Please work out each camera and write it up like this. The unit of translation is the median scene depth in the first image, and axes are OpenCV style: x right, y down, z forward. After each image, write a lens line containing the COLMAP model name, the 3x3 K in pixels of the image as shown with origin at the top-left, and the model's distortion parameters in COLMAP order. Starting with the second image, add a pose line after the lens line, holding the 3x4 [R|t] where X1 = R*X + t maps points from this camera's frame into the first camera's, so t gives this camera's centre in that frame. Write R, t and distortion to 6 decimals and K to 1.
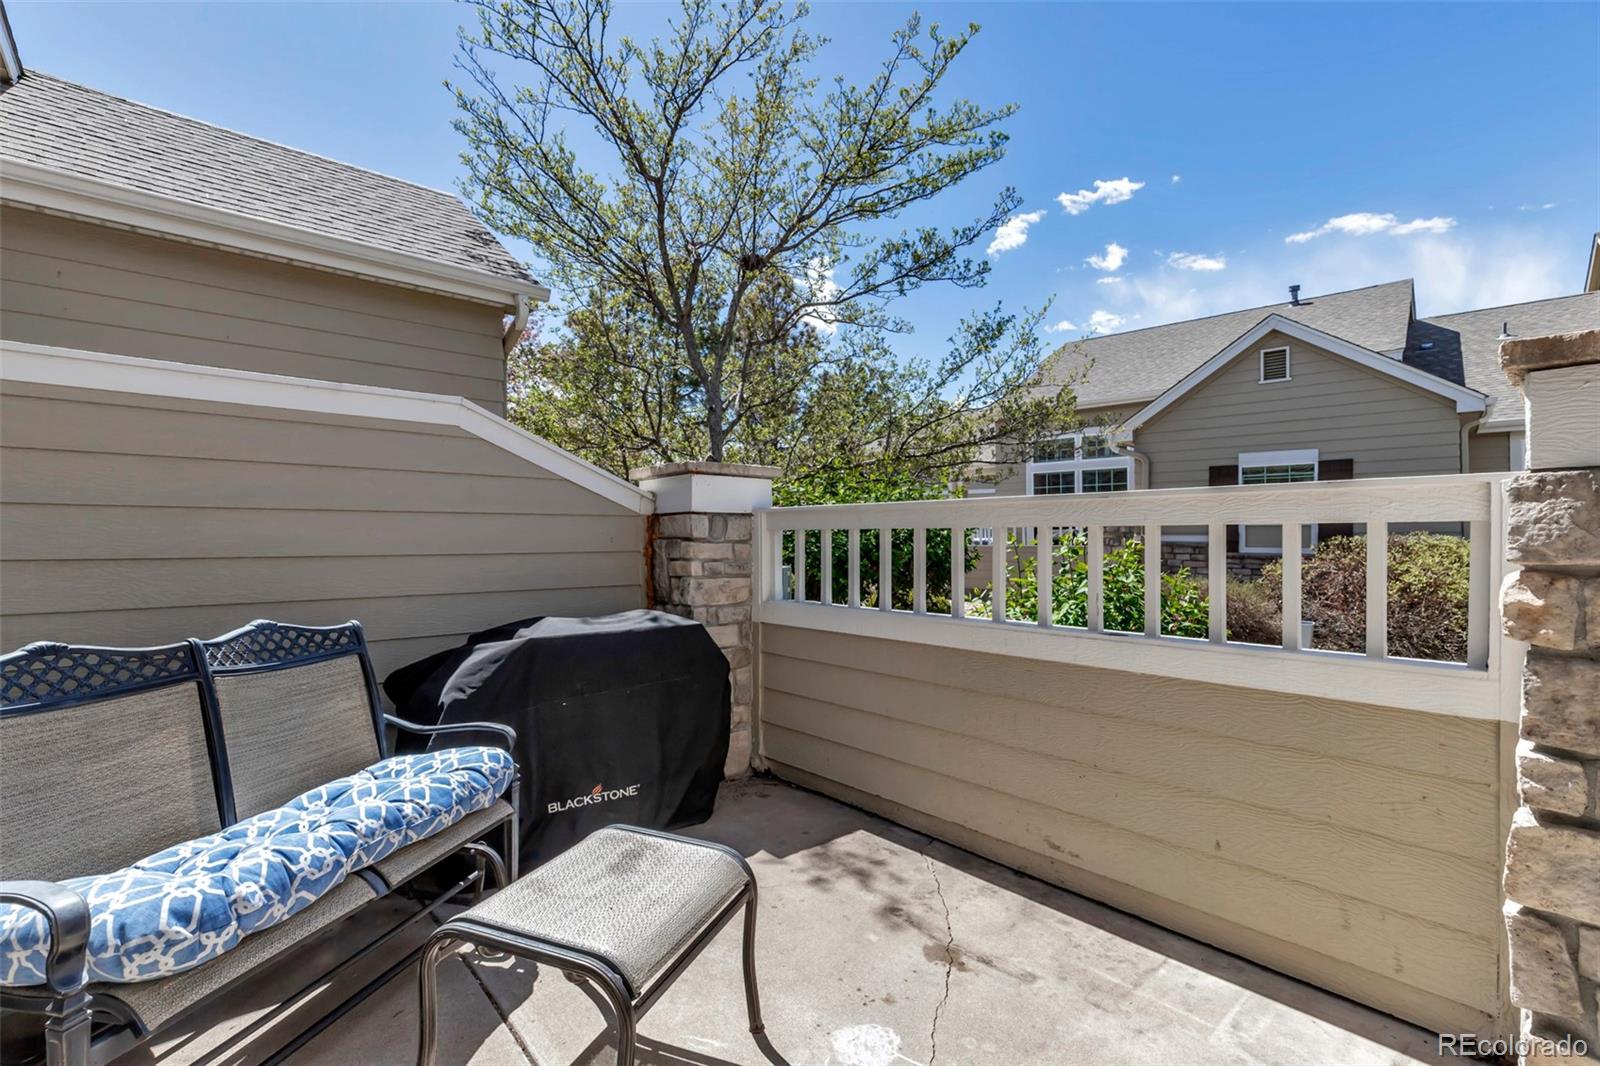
lens RADIAL K [[732.5, 0, 800.0], [0, 732.5, 533.0], [0, 0, 1]] dist [0.004563, -0.000048]
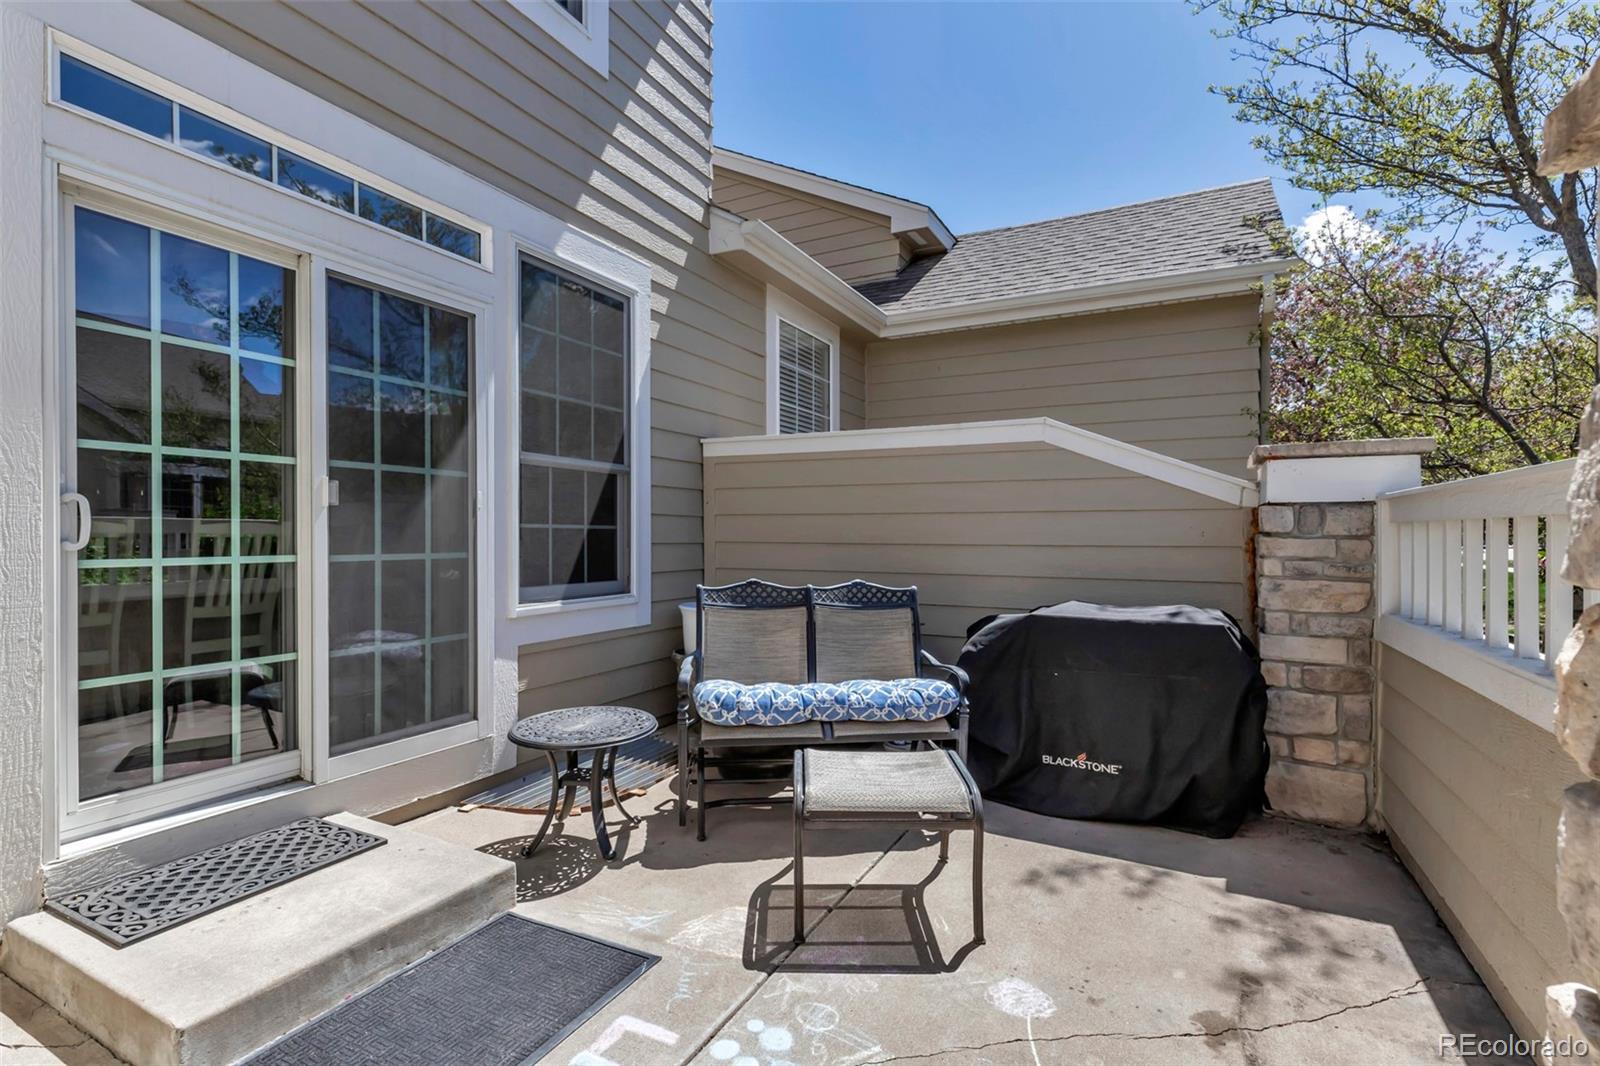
lens RADIAL K [[747.1, 0, 800.0], [0, 747.1, 533.0], [0, 0, 1]] dist [-0.001410, -0.000046]
pose [[0.362143, 0.001789, -0.932121, 0.664759], [0.003683, 0.999988, 0.003350, 0.002984], [0.932115, -0.004646, 0.362132, 0.197549]]
